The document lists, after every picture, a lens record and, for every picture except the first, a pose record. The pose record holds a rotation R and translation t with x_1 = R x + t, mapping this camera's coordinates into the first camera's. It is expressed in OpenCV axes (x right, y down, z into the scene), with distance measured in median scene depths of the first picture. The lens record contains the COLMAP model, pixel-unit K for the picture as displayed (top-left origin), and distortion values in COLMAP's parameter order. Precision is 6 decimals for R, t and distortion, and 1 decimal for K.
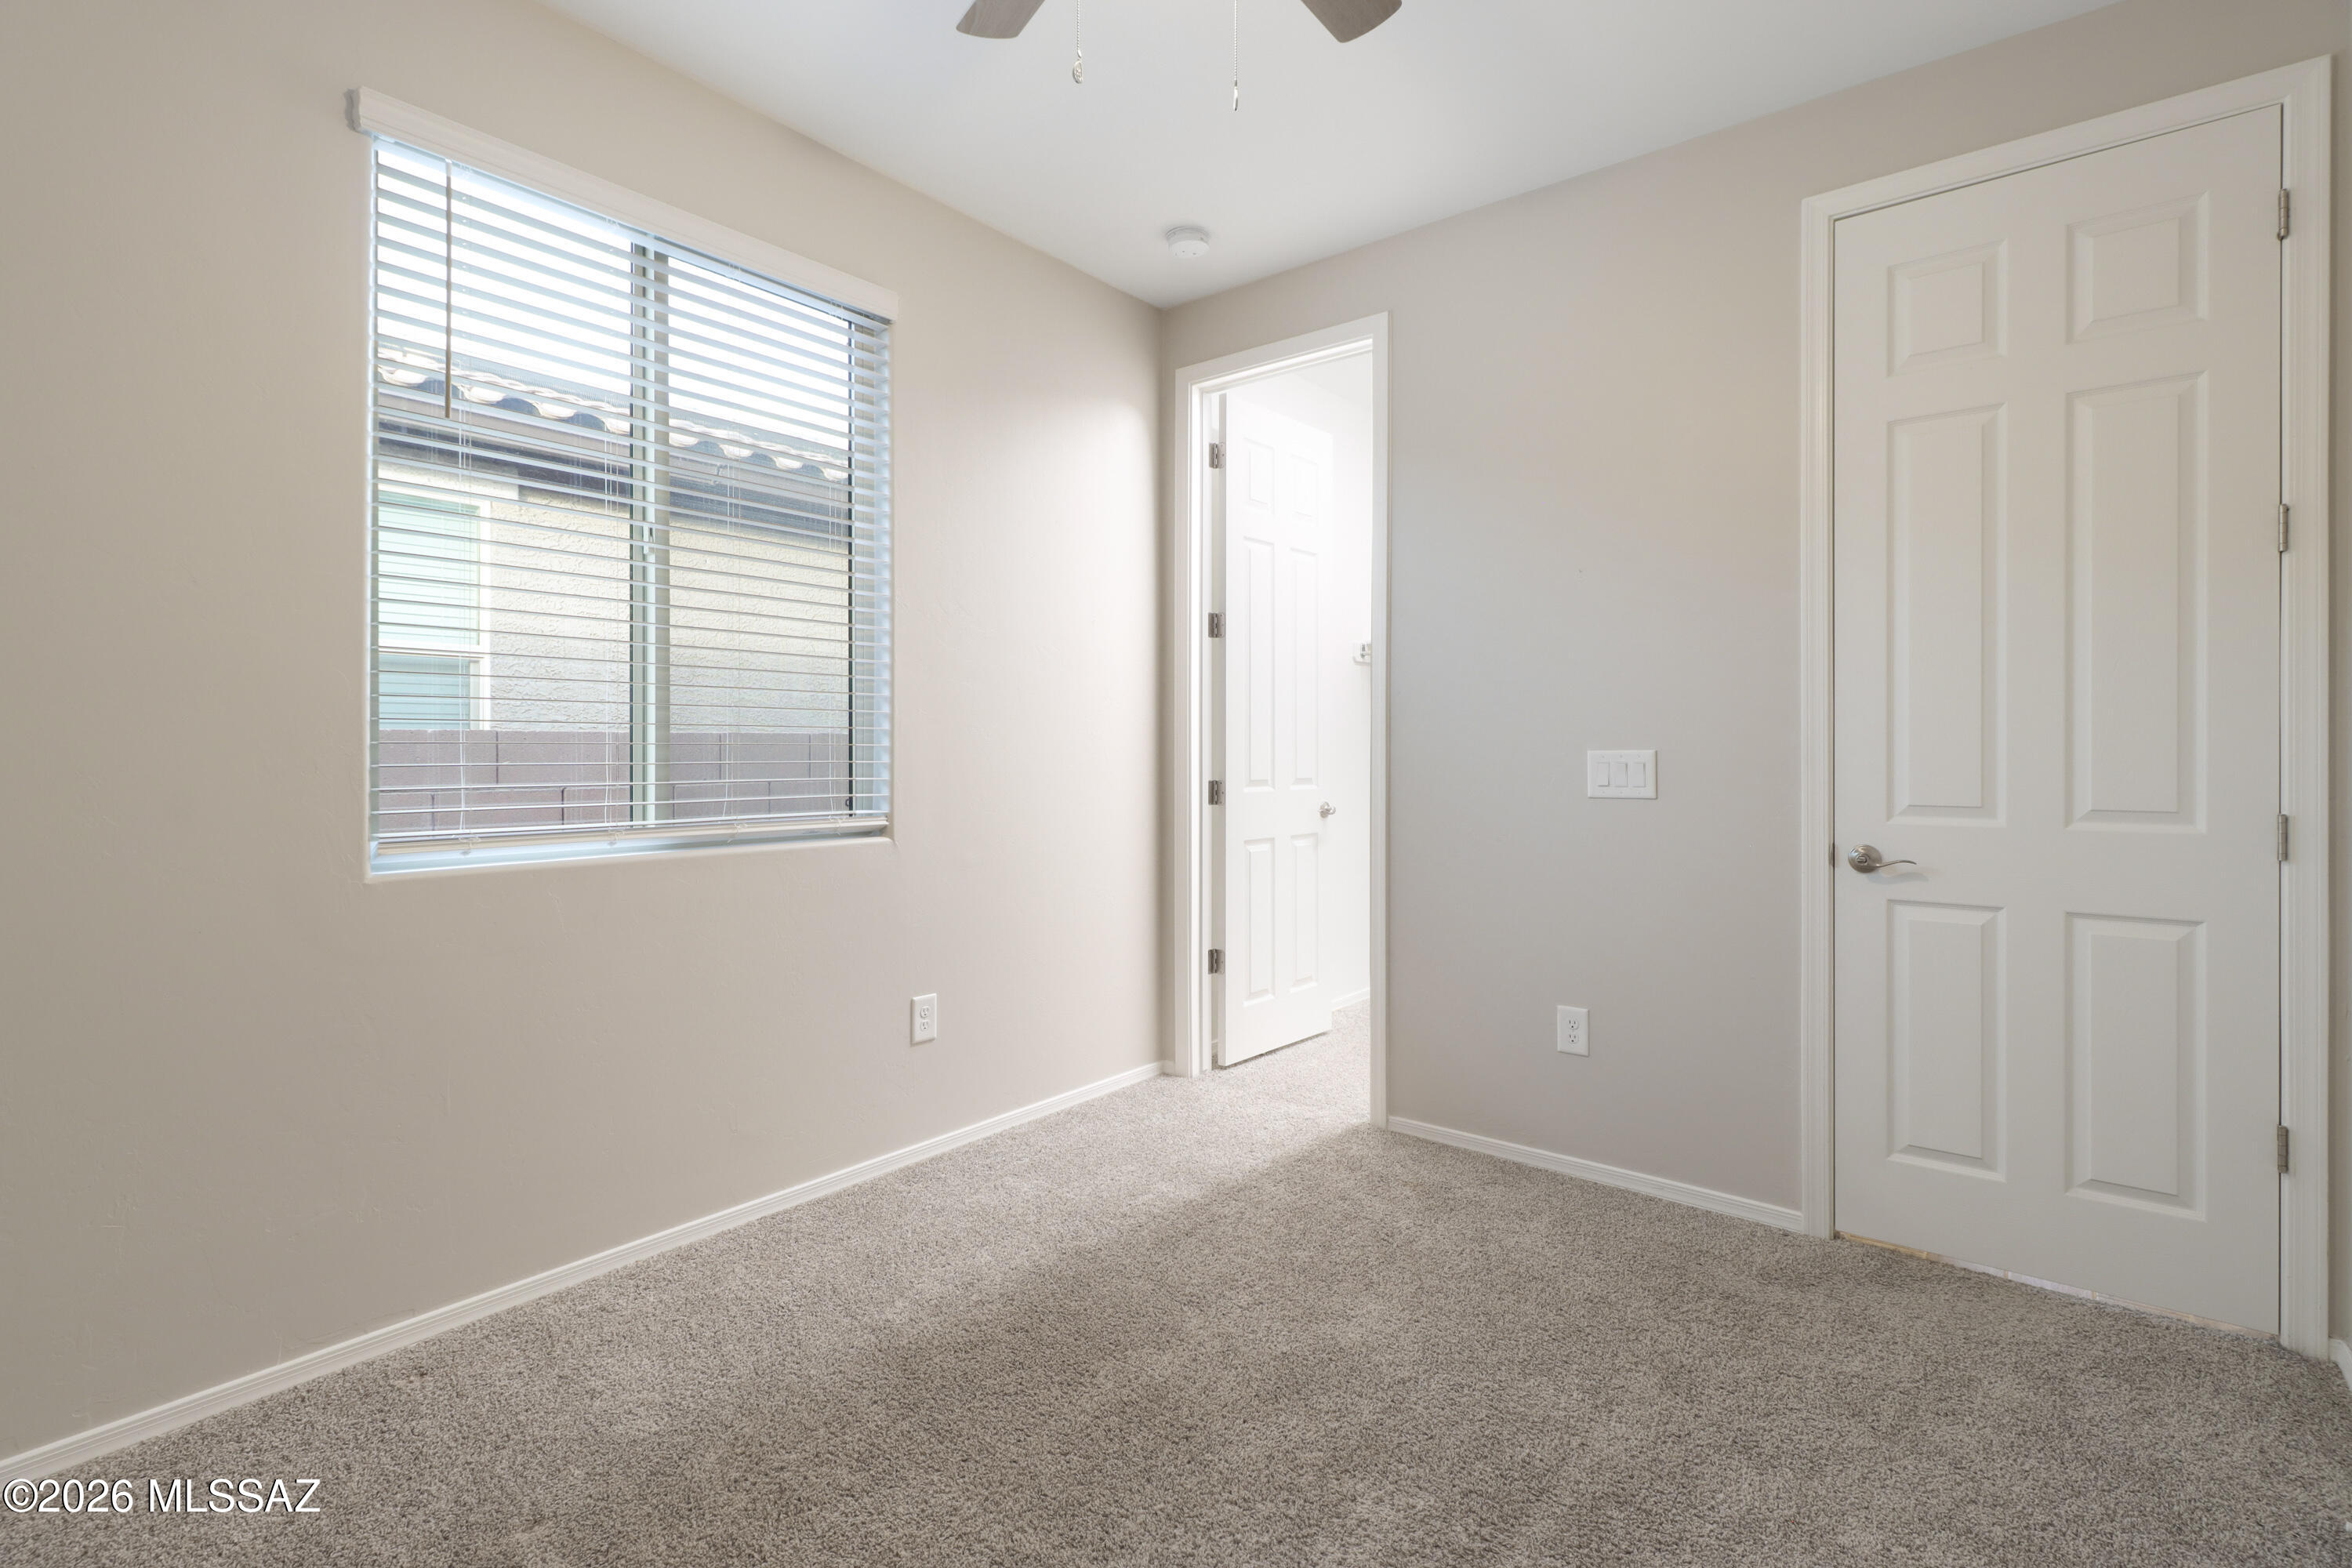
lens RADIAL K [[1107.7, 0, 1177.2], [0, 1107.7, 774.6], [0, 0, 1]] dist [0.004531, 0.000302]
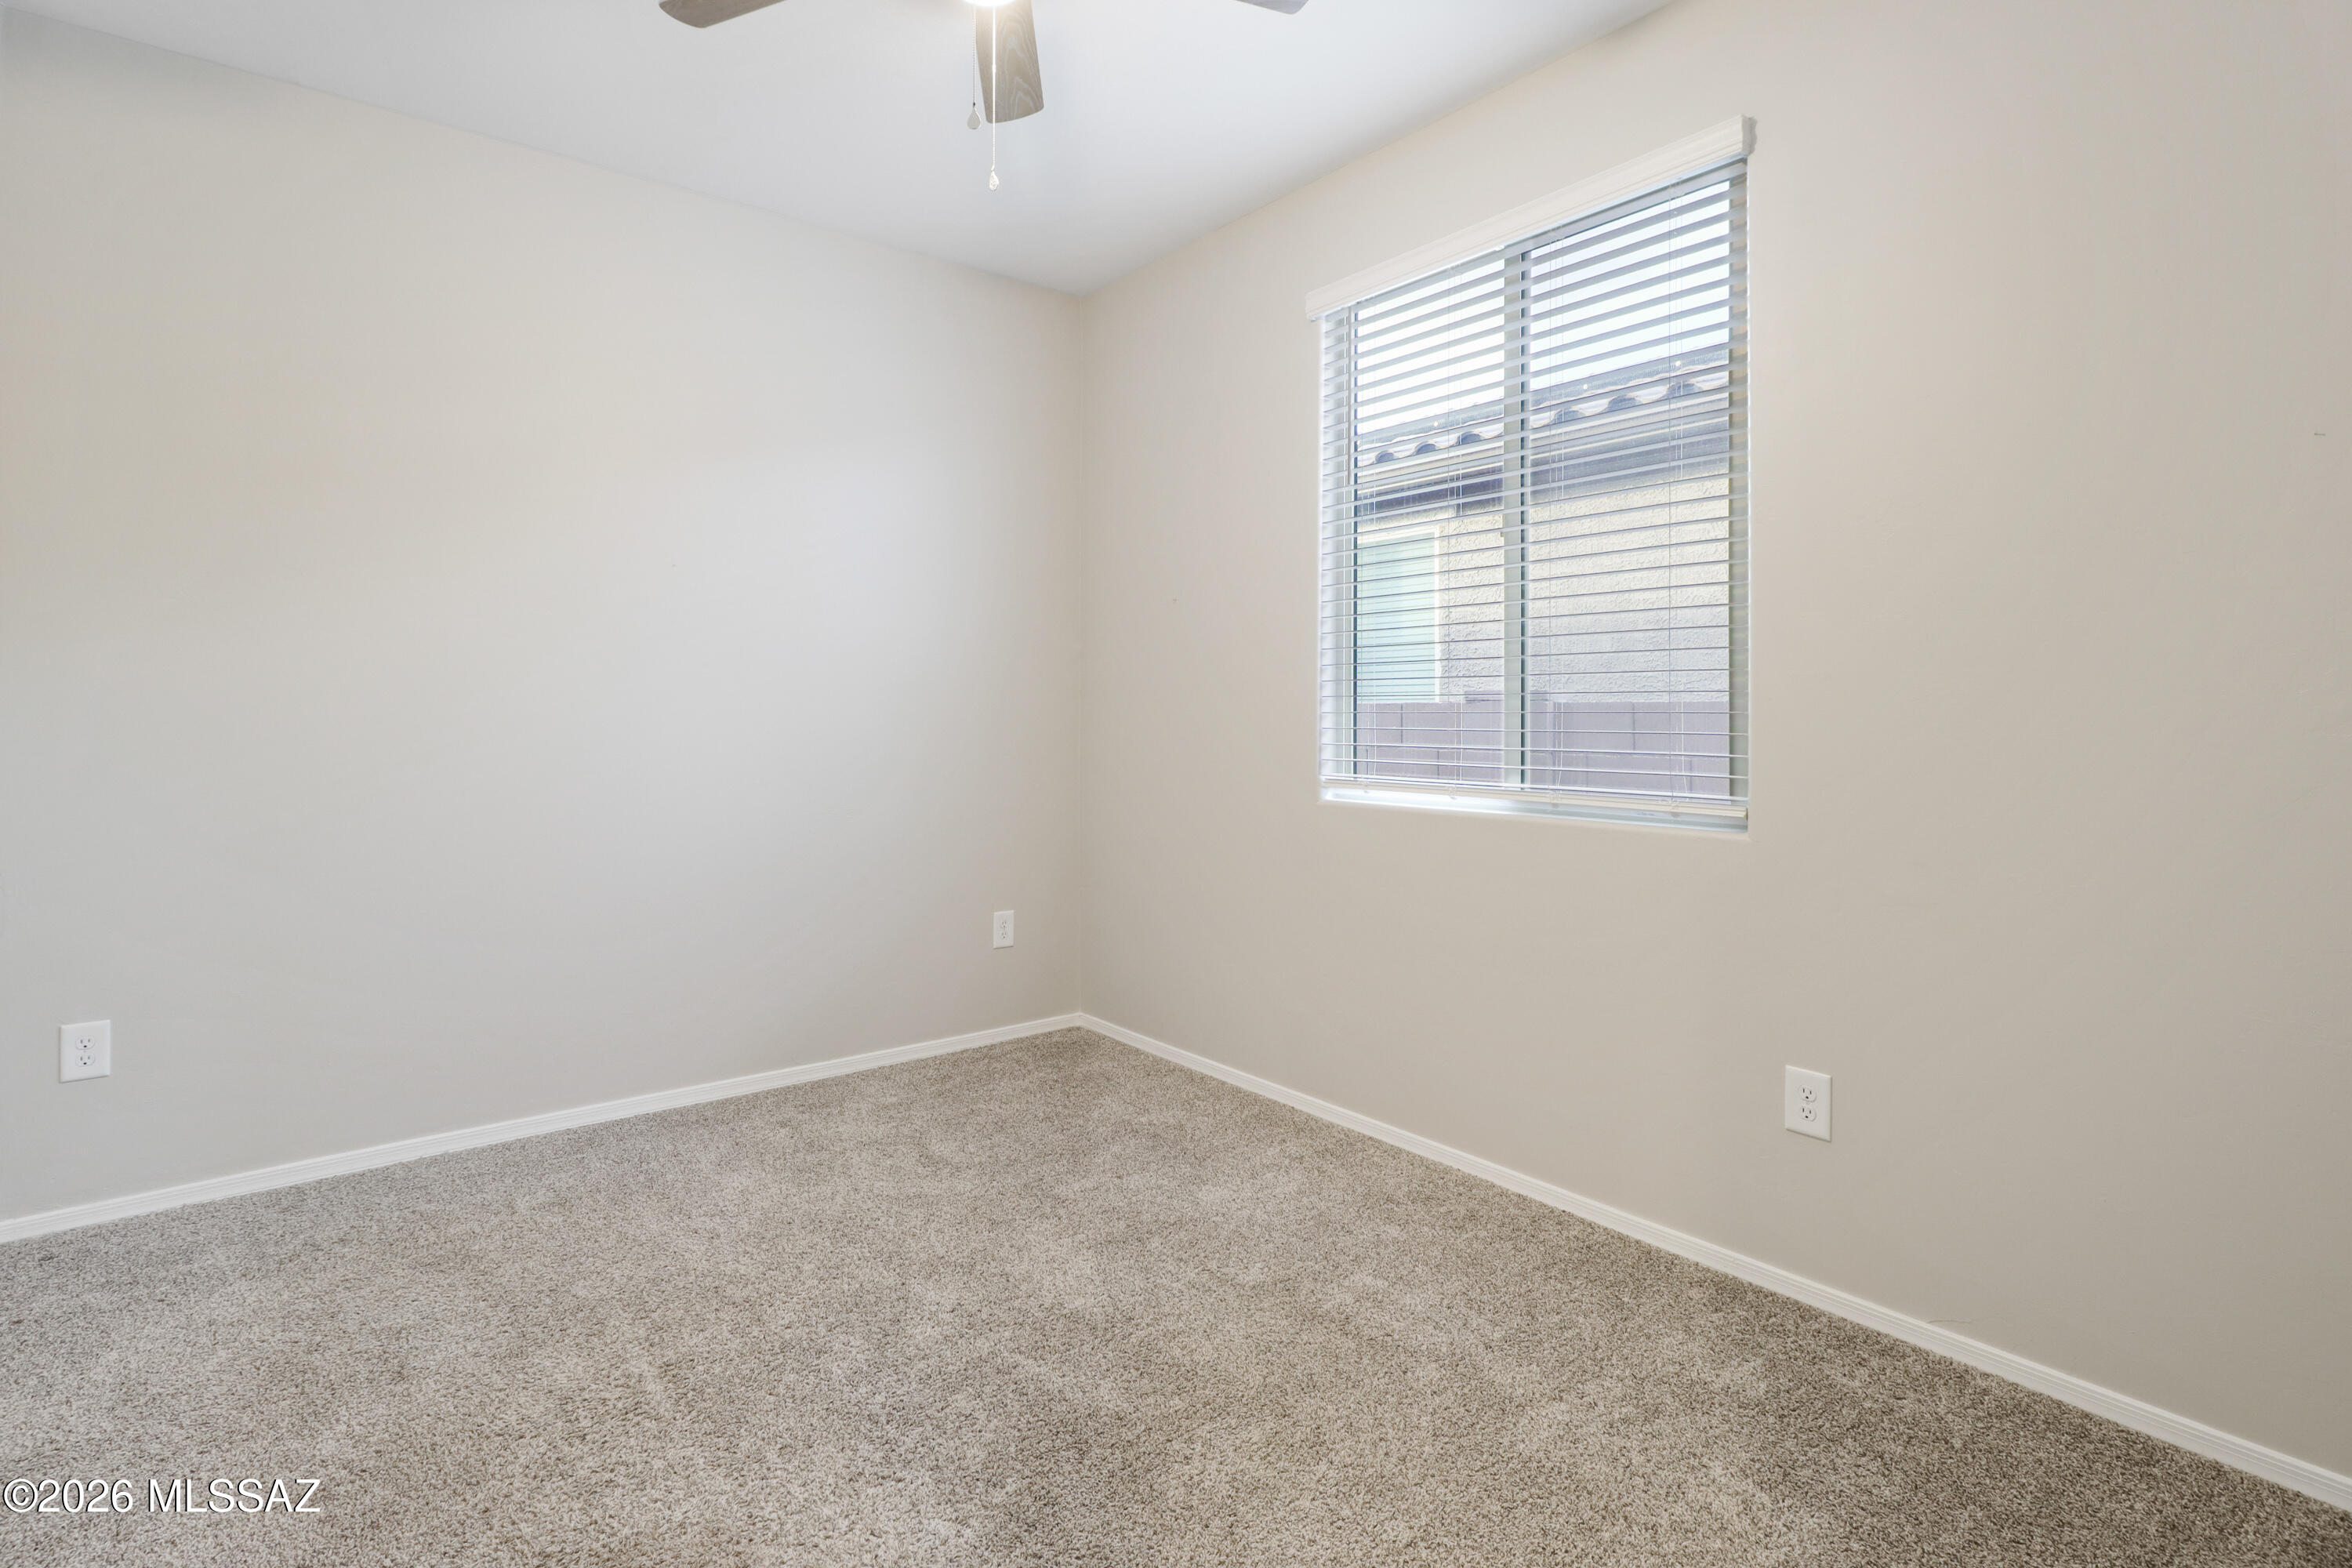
lens RADIAL K [[1107.7, 0, 1136.3], [0, 1107.7, 713.3], [0, 0, 1]] dist [0.004531, 0.000302]
pose [[-0.219979, -0.004935, -0.975492, 0.653280], [-0.025792, 0.999667, 0.000758, -0.017637], [0.975164, 0.025327, -0.220033, 0.871936]]
